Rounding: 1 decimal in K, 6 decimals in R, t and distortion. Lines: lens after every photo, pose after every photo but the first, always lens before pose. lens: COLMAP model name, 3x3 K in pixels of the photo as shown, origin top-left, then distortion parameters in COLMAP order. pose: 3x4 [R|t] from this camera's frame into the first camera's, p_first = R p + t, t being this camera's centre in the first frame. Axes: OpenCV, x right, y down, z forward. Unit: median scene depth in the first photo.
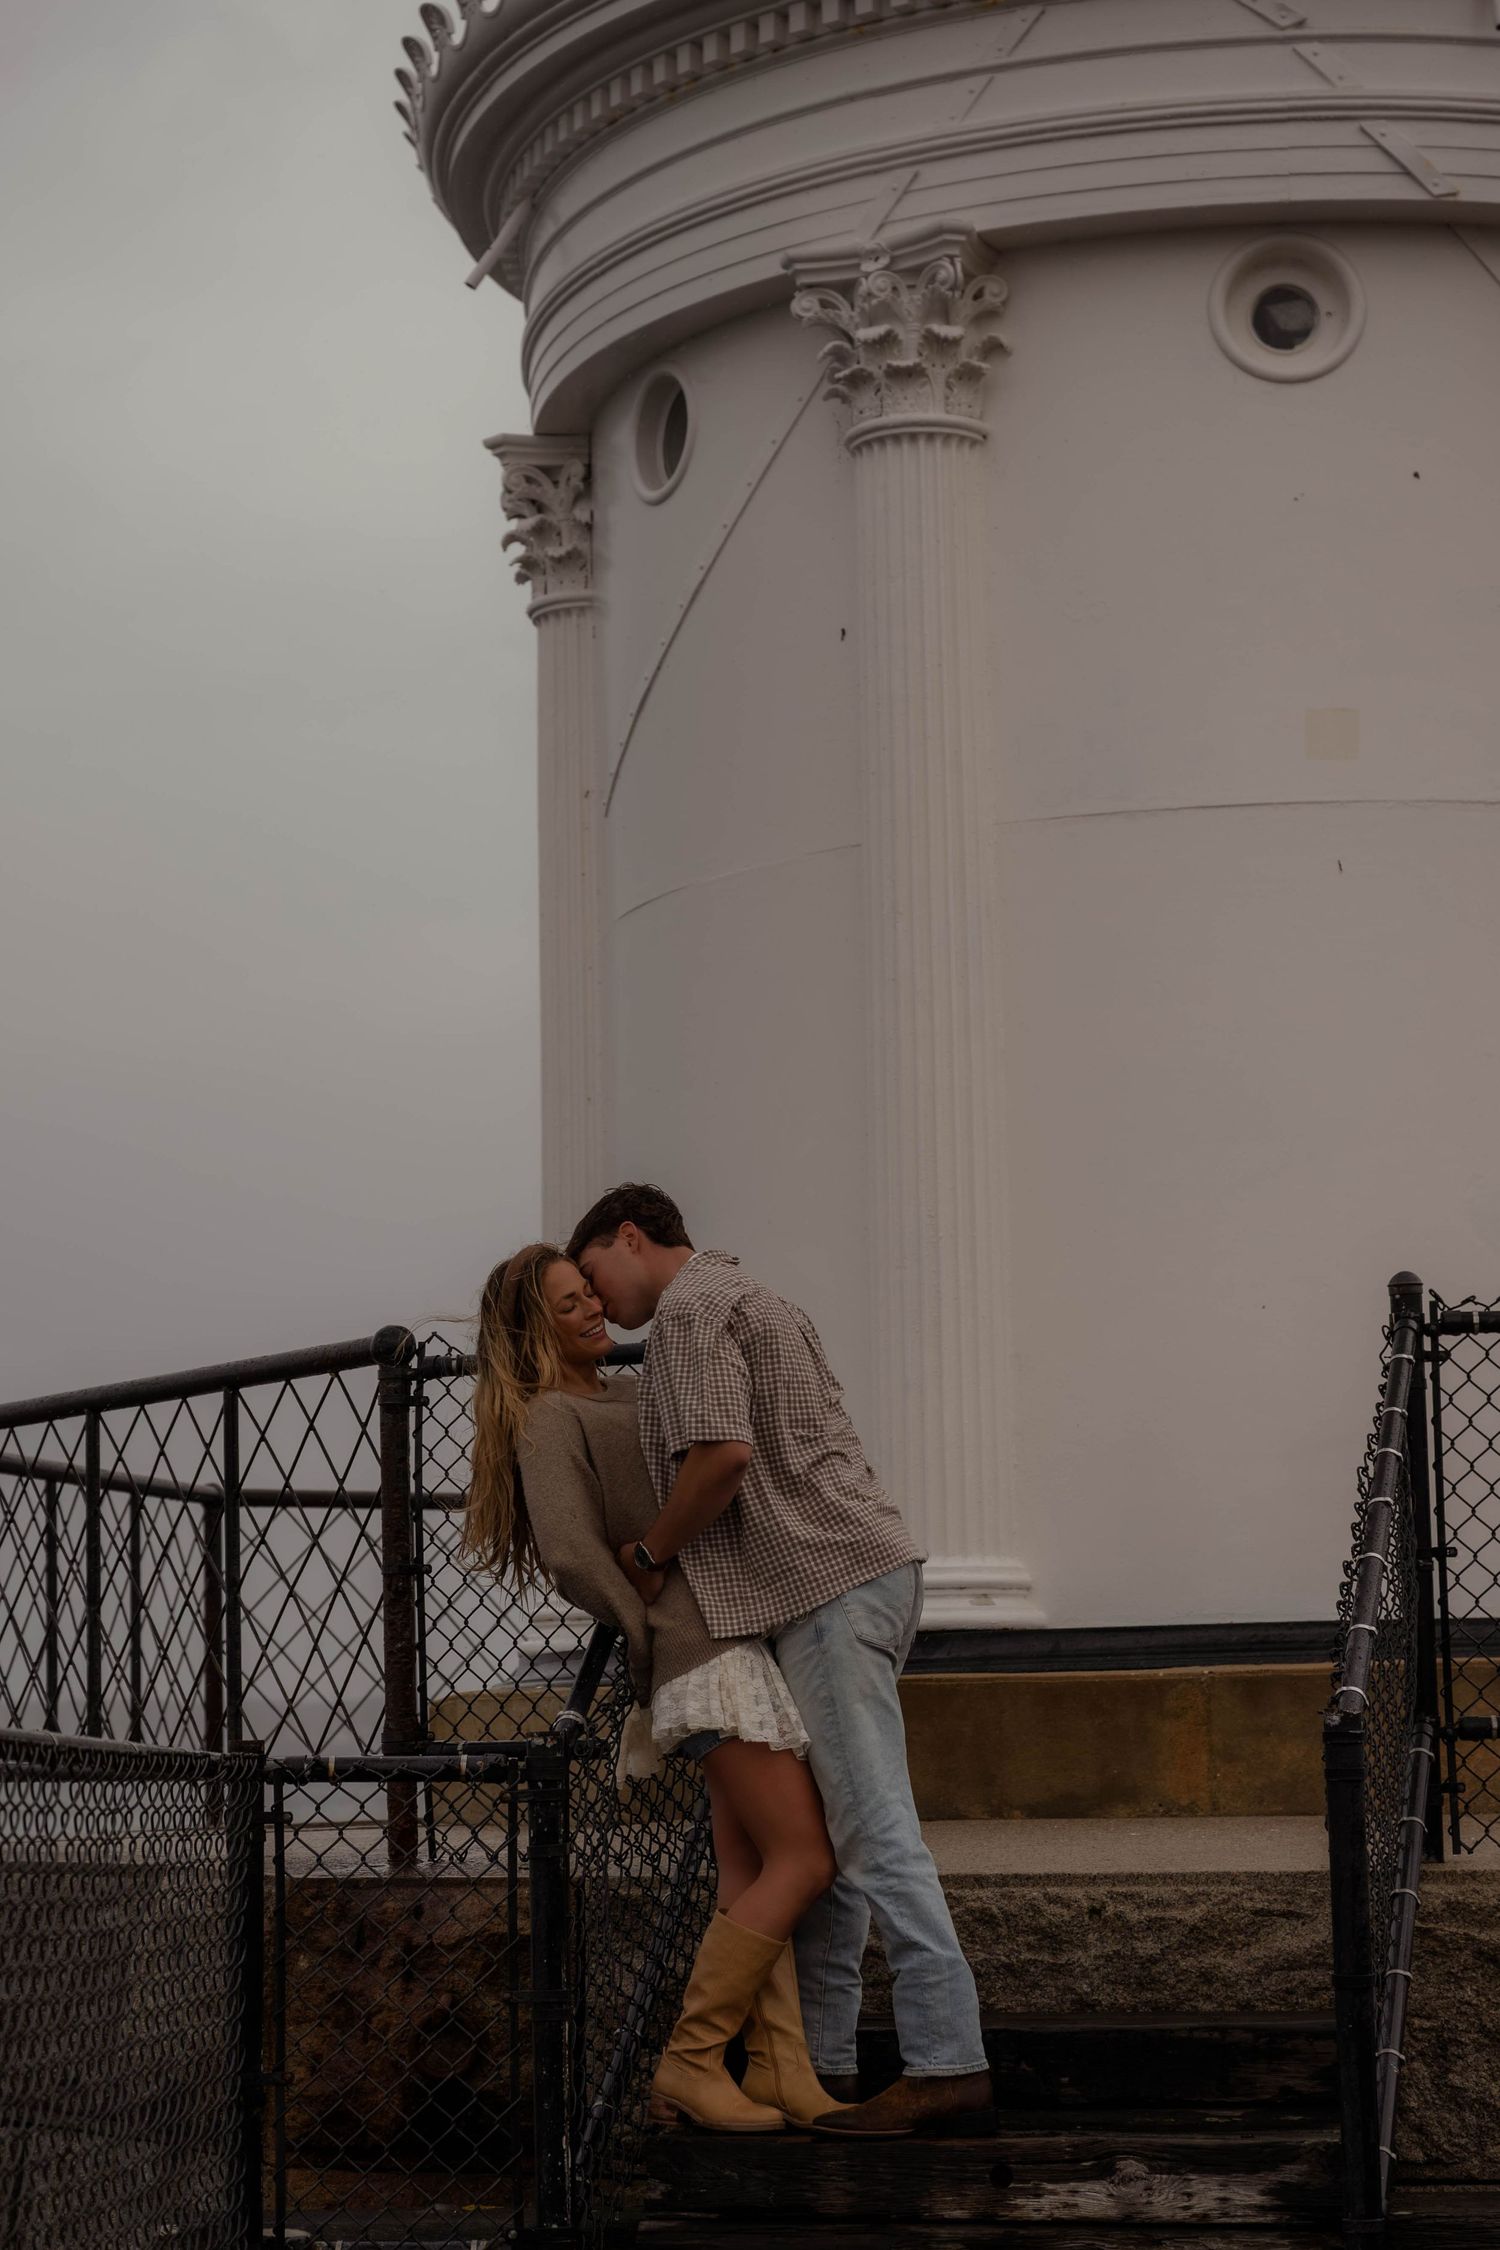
lens RADIAL K [[4497.0, 0, 742.1], [0, 4497.0, 1084.9], [0, 0, 1]] dist [0.034797, -0.123692]
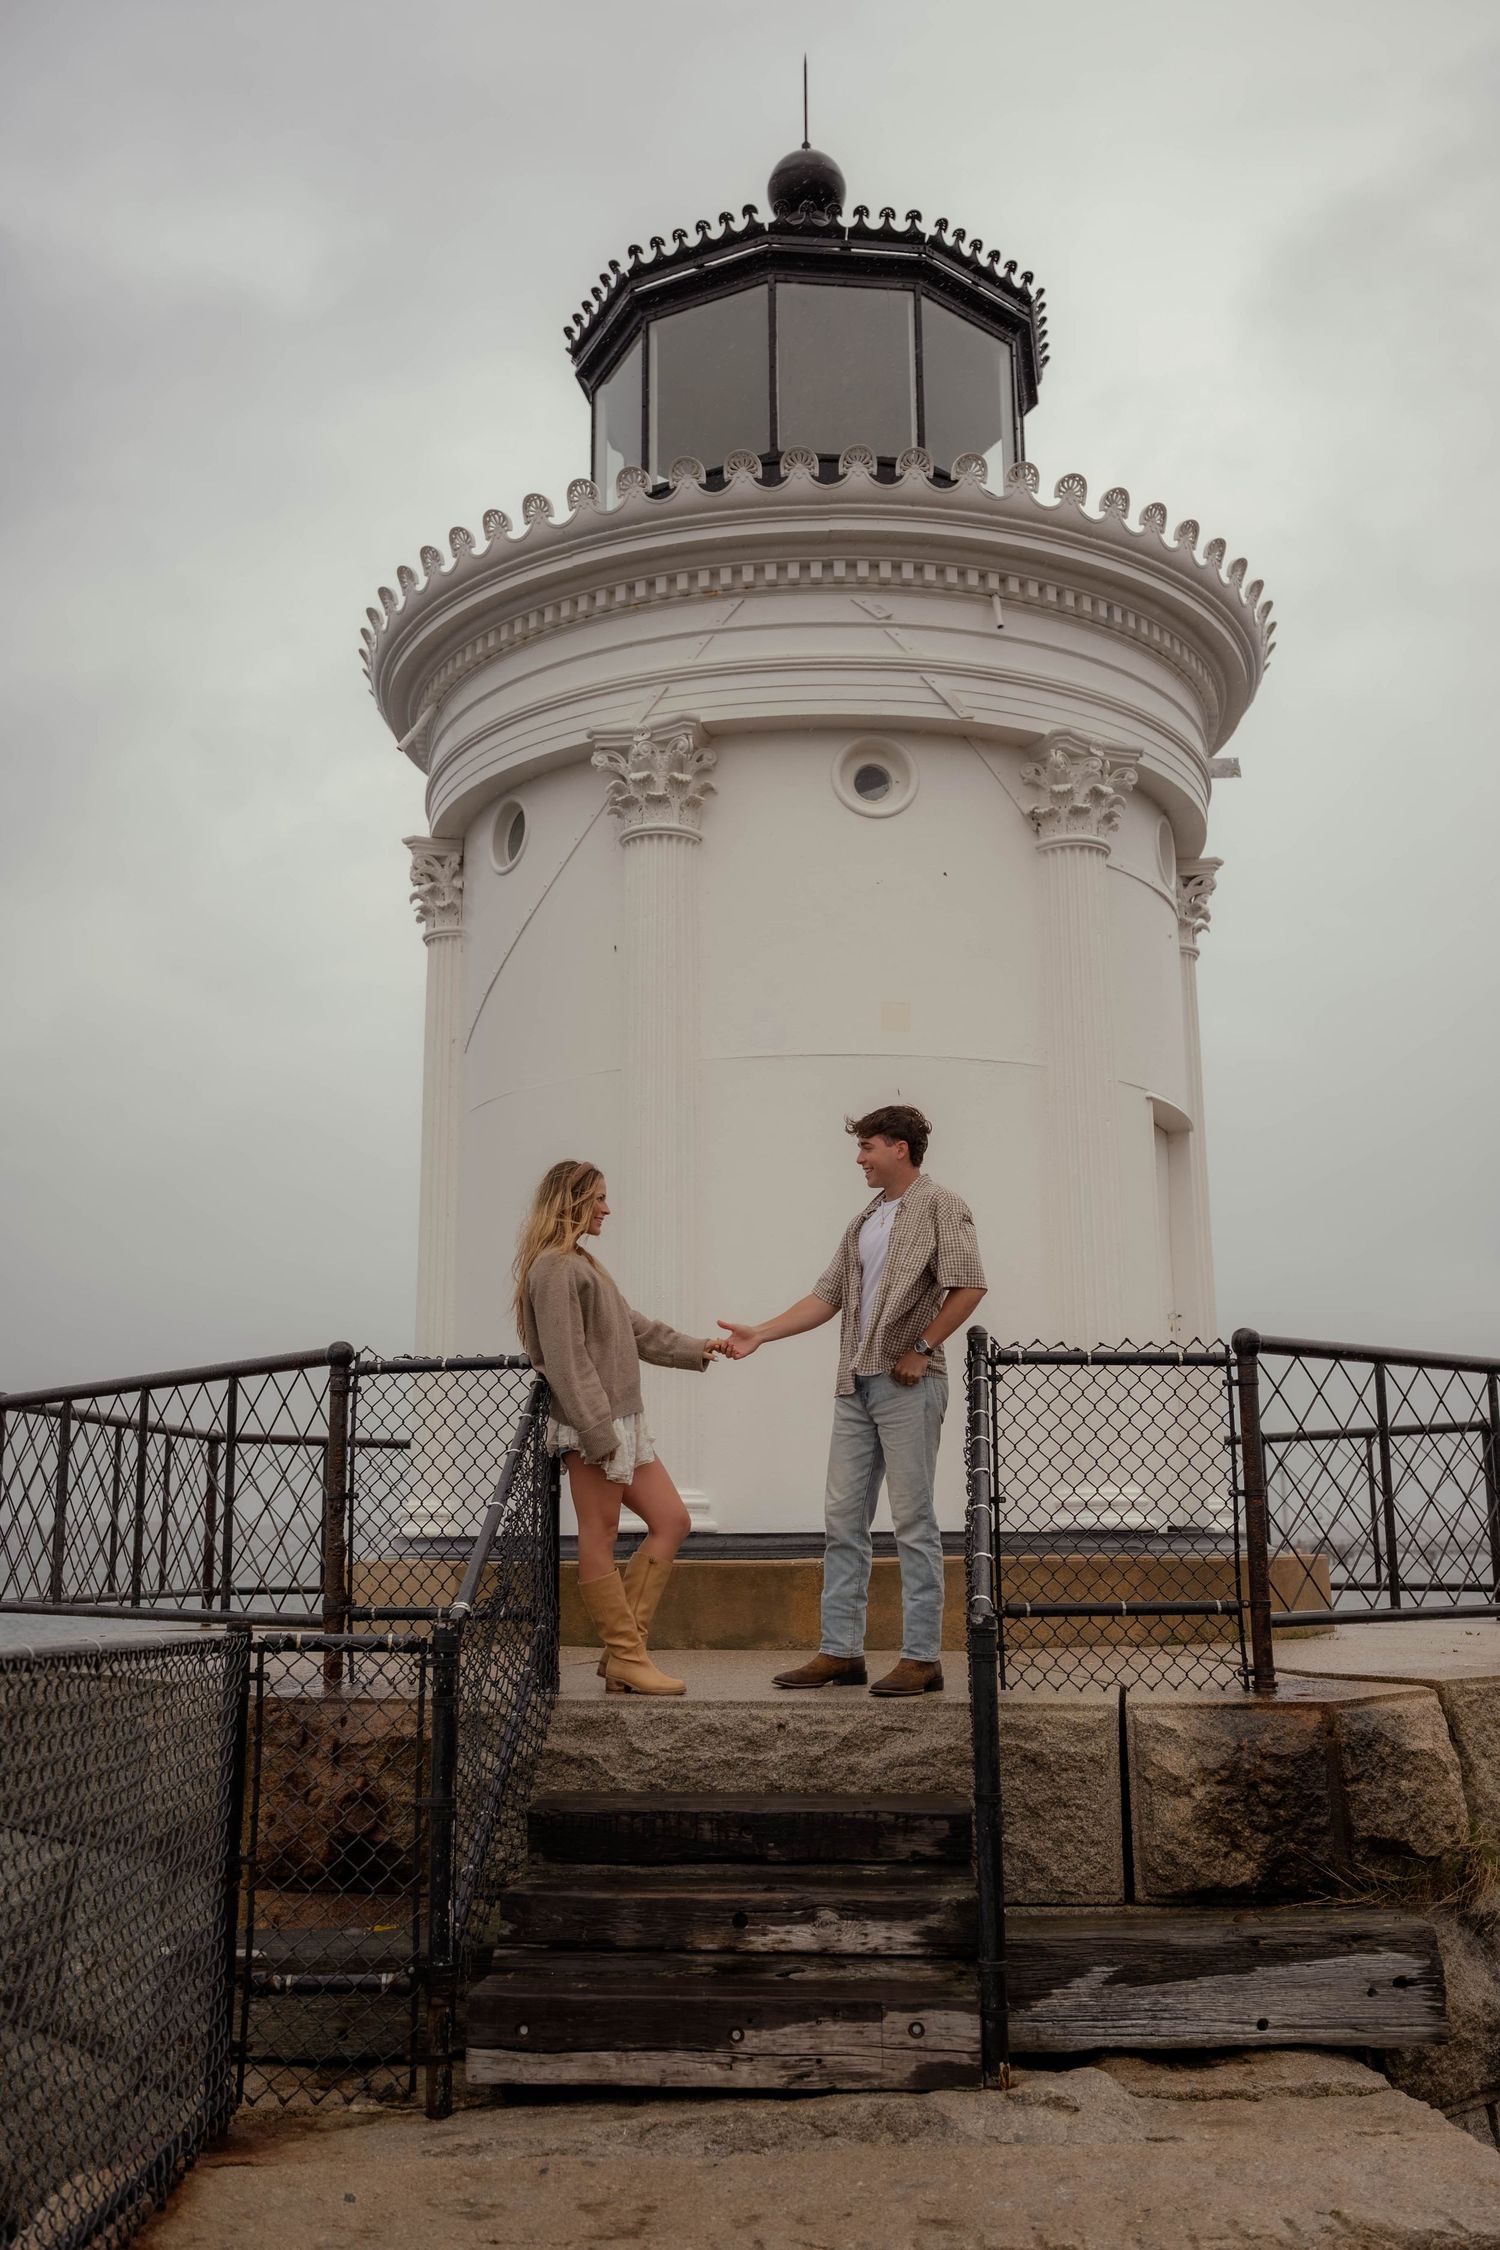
lens RADIAL K [[2086.2, 0, 750.0], [0, 2086.2, 1125.0], [0, 0, 1]] dist [0.002528, 0.004796]
pose [[0.990475, 0.041930, 0.131156, -0.033904], [-0.034676, 0.997765, -0.057112, 0.014049], [-0.133258, 0.052020, 0.989715, 0.242600]]
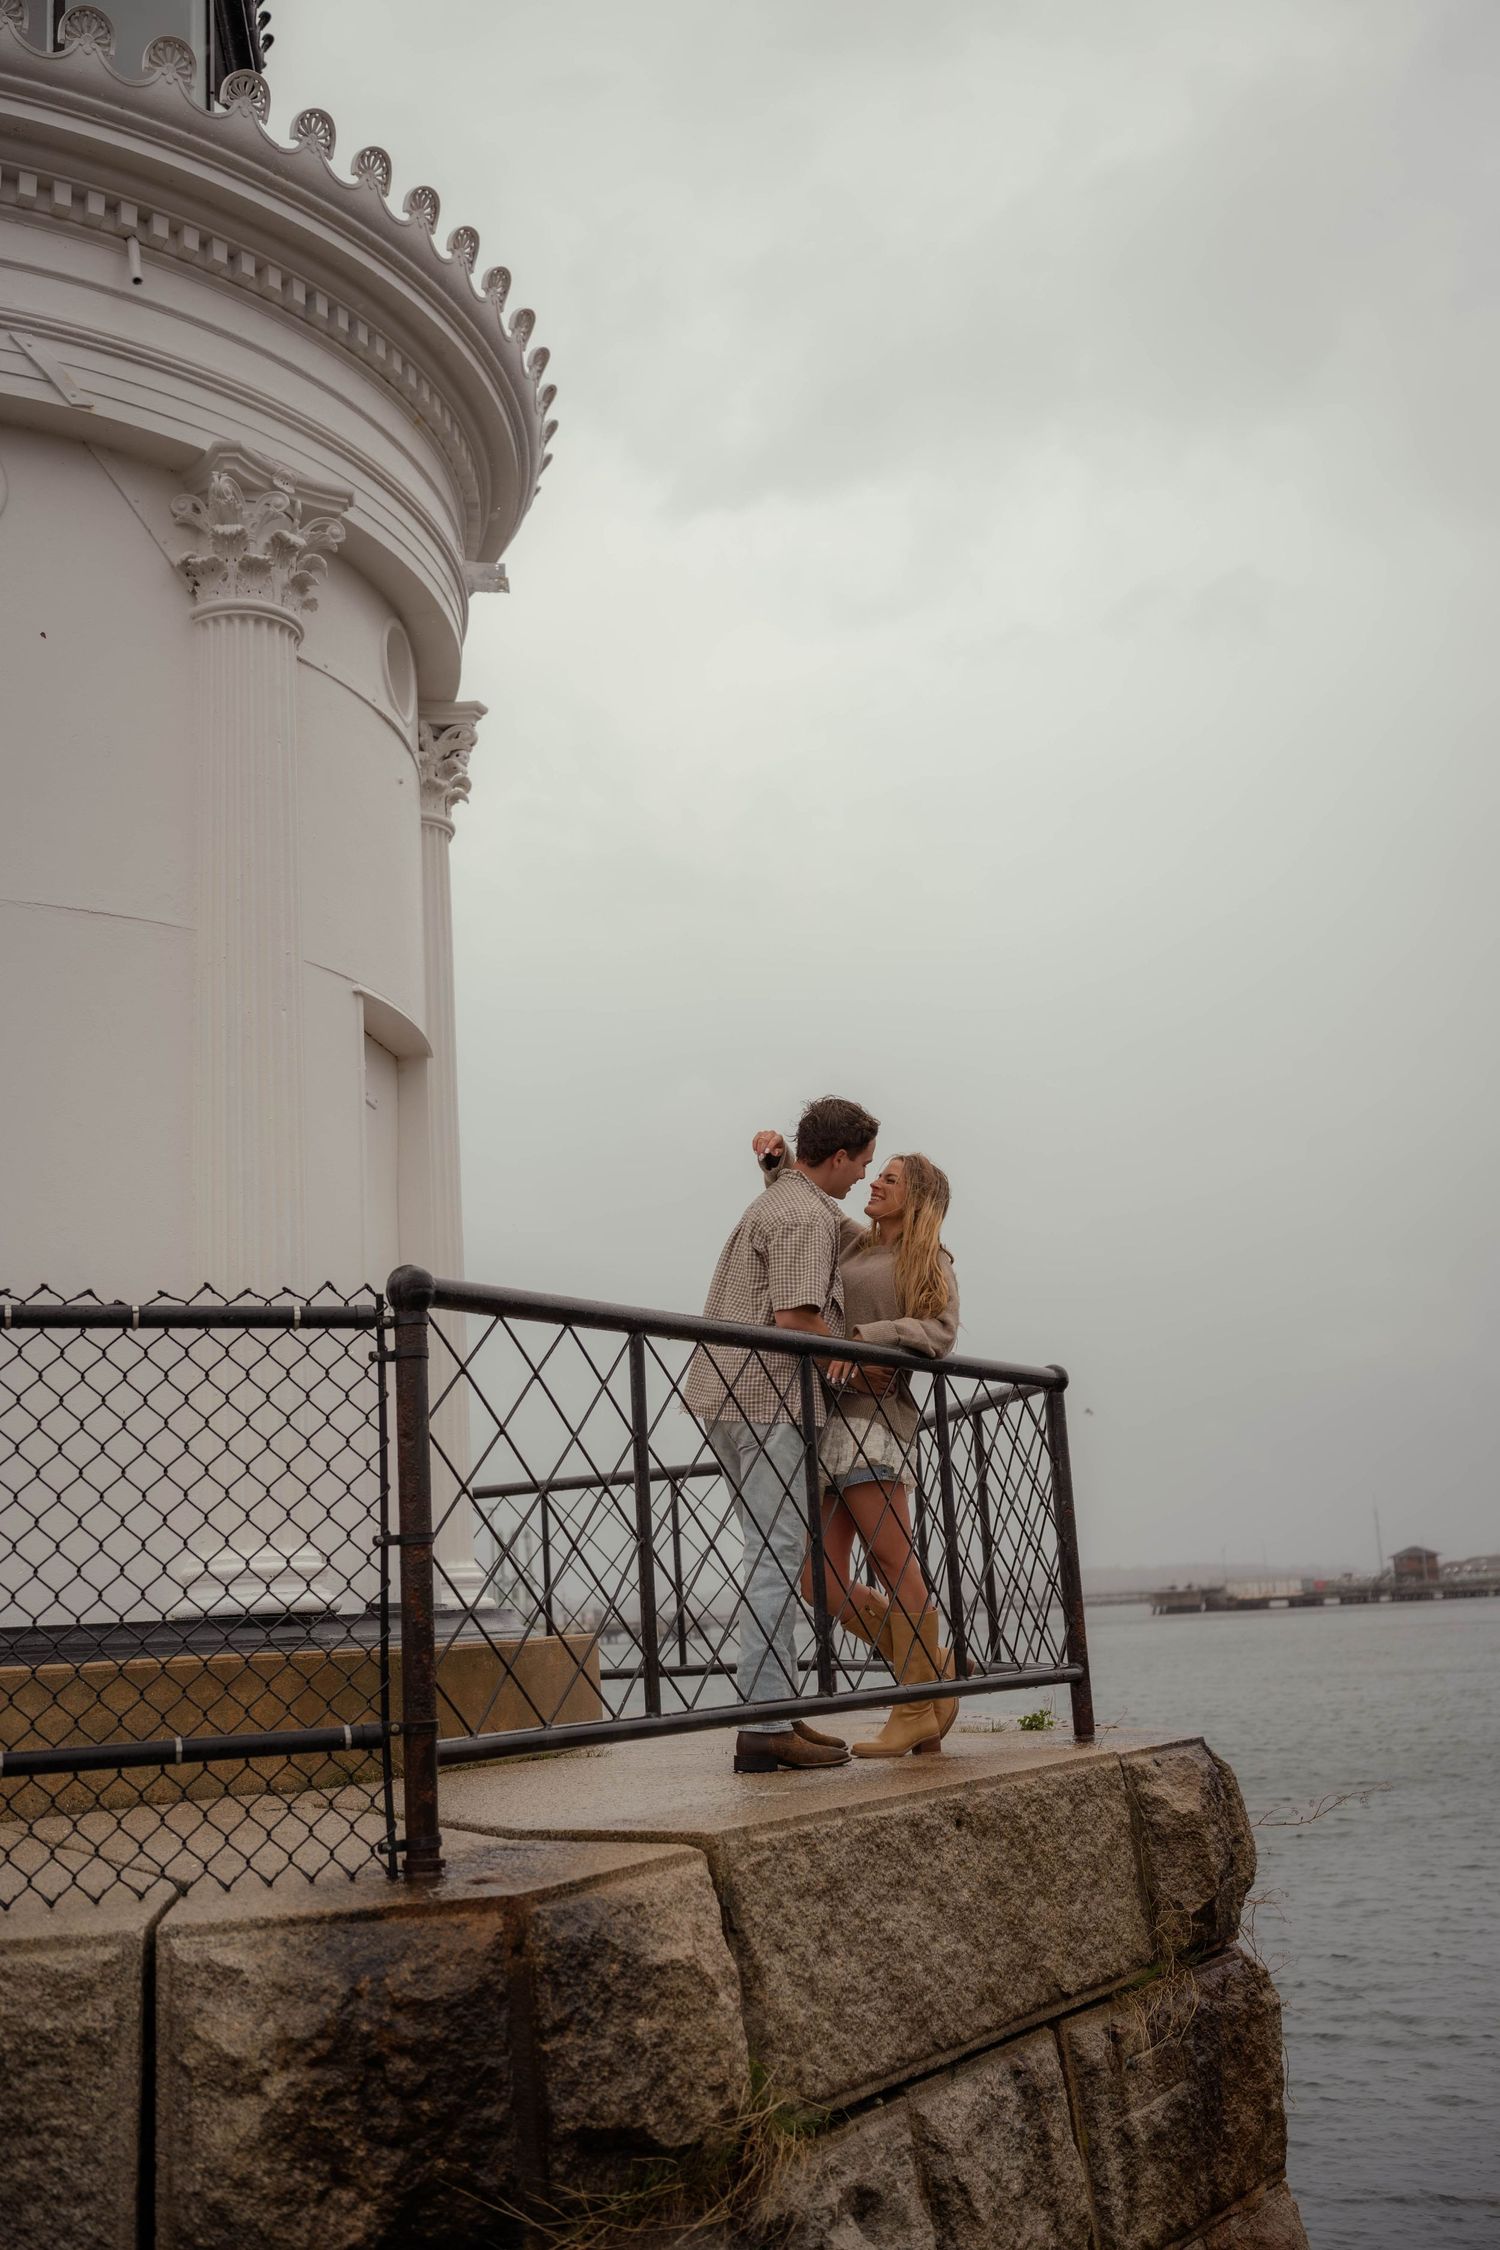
lens RADIAL K [[2180.5, 0, 750.0], [0, 2180.5, 1125.0], [0, 0, 1]] dist [0.000867, -0.000867]
pose [[0.908043, 0.063869, 0.413979, 0.105587], [-0.025927, 0.994982, -0.096638, 0.049379], [-0.418074, 0.077018, 0.905142, 0.490501]]
